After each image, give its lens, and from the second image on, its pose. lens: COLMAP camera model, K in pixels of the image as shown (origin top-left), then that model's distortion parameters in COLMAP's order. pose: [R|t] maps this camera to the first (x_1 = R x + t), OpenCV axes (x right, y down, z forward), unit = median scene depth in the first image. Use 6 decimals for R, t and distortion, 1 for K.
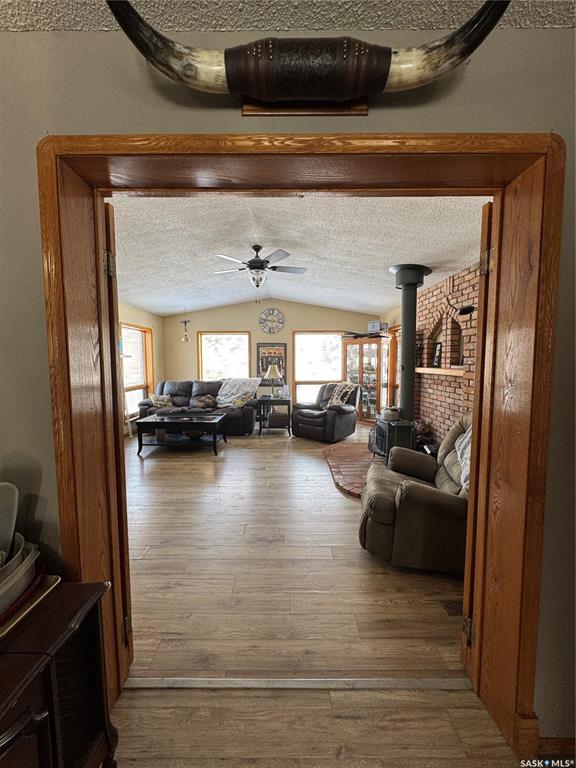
lens RADIAL K [[306.4, 0, 288.3], [0, 306.4, 384.4], [0, 0, 1]] dist [-0.001307, 0.000076]
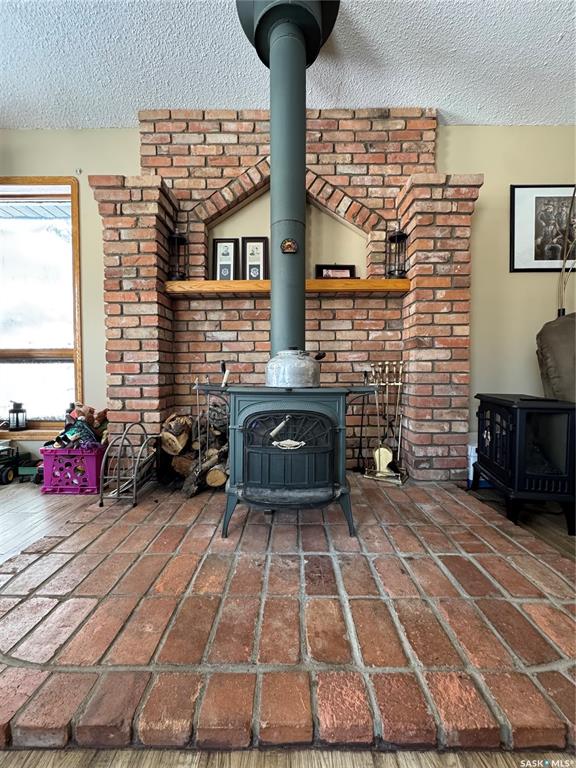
lens RADIAL K [[306.4, 0, 288.6], [0, 306.4, 382.7], [0, 0, 1]] dist [-0.001307, 0.000076]
pose [[0.005967, -0.022433, 0.999731, -0.003257], [0.078635, 0.996663, 0.021895, 0.068847], [-0.996886, 0.078483, 0.007711, 0.686642]]
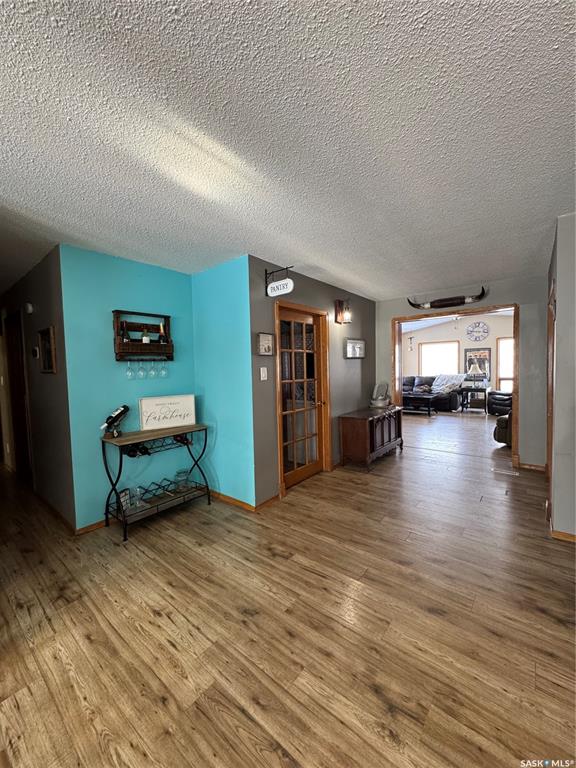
lens RADIAL K [[306.4, 0, 289.9], [0, 306.4, 383.5], [0, 0, 1]] dist [-0.001307, 0.000076]
pose [[0.780562, 0.015662, -0.624883, 0.165975], [-0.025588, 0.999649, -0.006908, 0.054070], [0.624555, 0.021381, 0.780688, -0.619708]]
